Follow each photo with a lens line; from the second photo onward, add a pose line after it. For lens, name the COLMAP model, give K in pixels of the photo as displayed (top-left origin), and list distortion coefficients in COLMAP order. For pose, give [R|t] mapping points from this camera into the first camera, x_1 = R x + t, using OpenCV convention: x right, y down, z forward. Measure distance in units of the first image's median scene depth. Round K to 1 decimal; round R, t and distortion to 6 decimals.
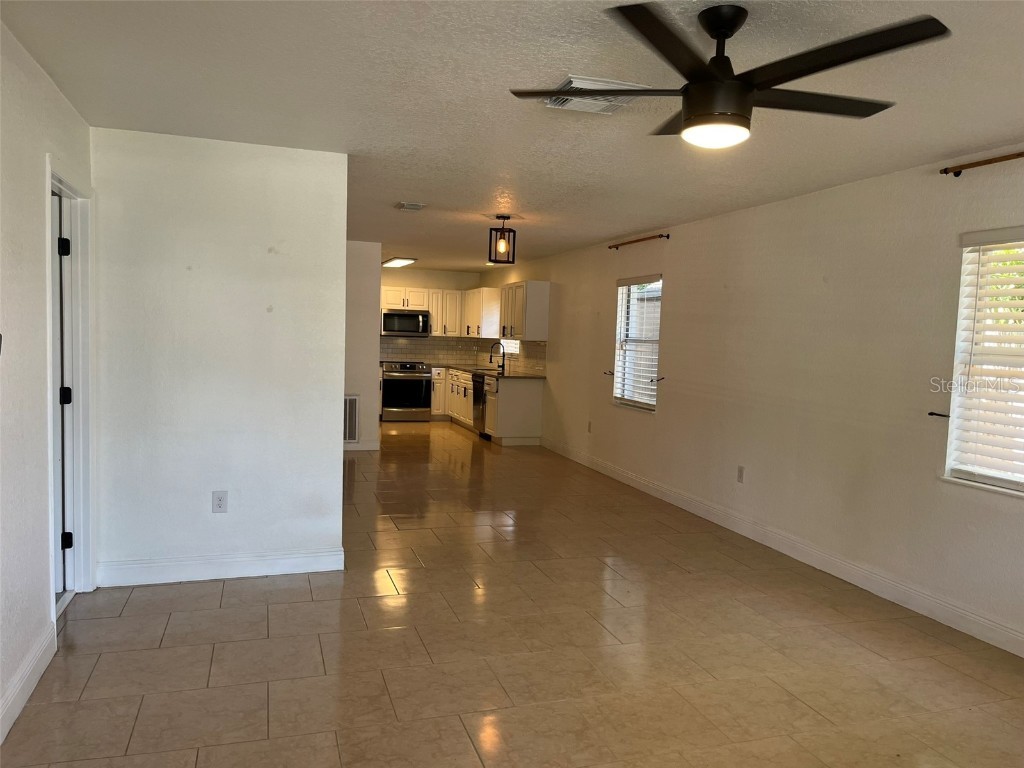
lens RADIAL K [[776.1, 0, 512.0], [0, 776.1, 384.0], [0, 0, 1]] dist [0.077733, -0.109493]
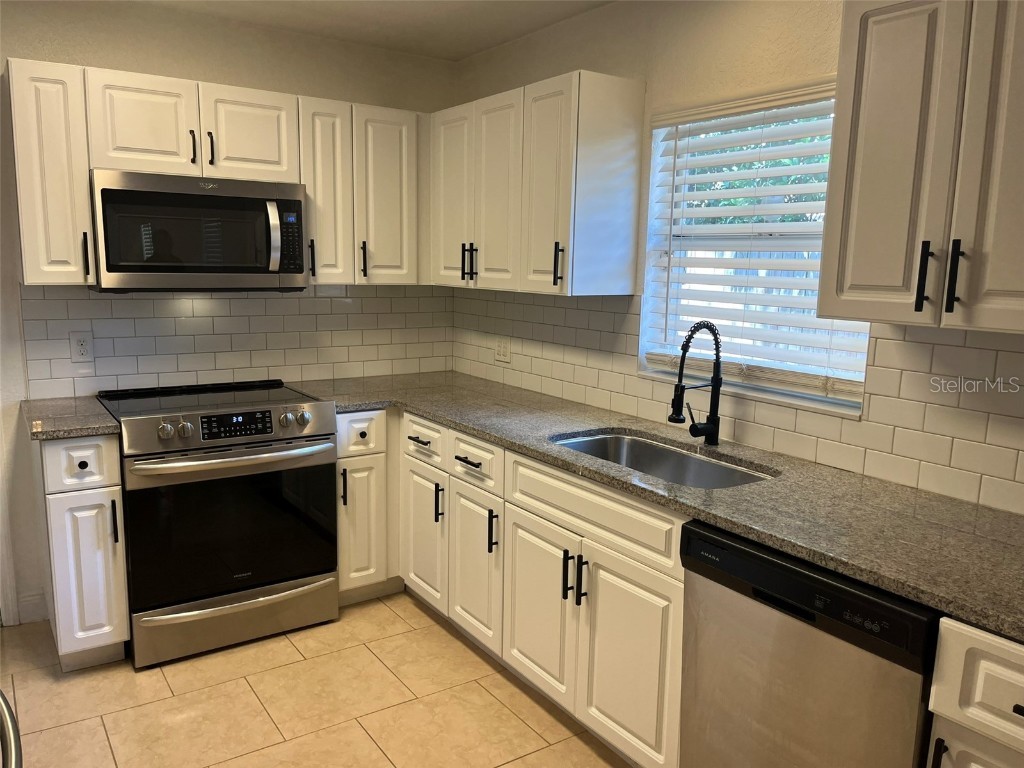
lens RADIAL K [[776.1, 0, 512.0], [0, 776.1, 384.0], [0, 0, 1]] dist [0.077733, -0.109493]
pose [[0.958915, -0.057601, 0.277784, -0.117807], [0.029100, 0.993977, 0.105655, -0.055668], [-0.282196, -0.093230, 0.954816, 0.742754]]
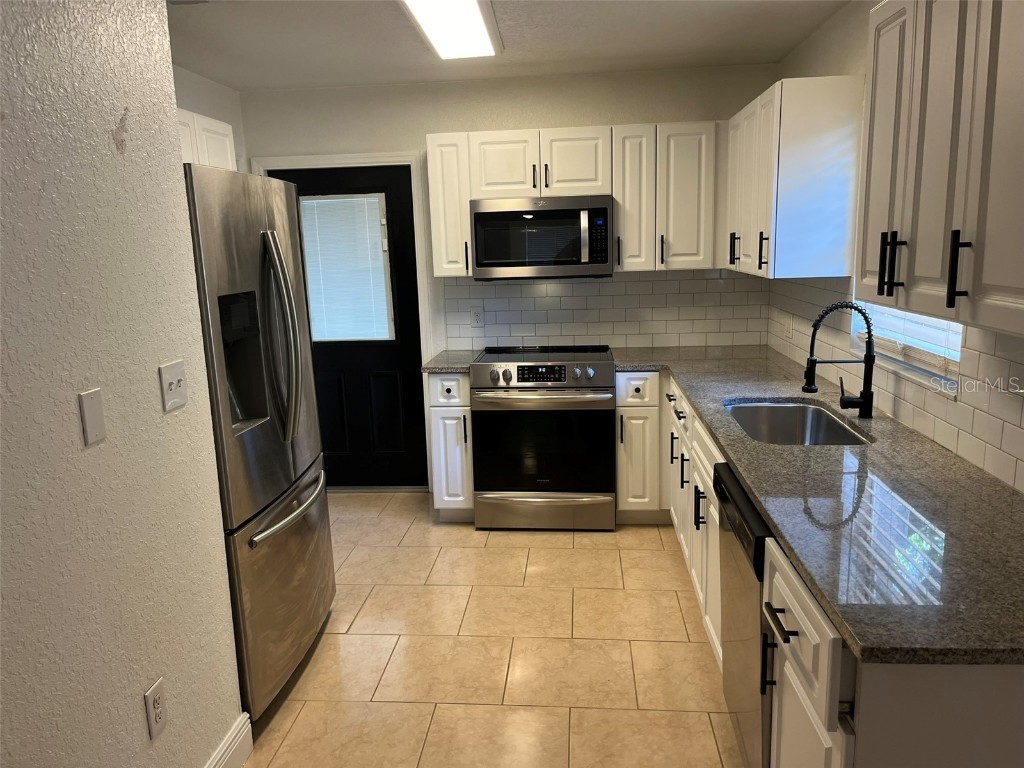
lens RADIAL K [[776.1, 0, 512.0], [0, 776.1, 384.0], [0, 0, 1]] dist [0.077733, -0.109493]
pose [[0.919495, 0.012625, -0.392899, -0.015236], [0.034006, 0.993183, 0.111498, -0.053880], [0.391628, -0.115883, 0.912797, 0.683507]]
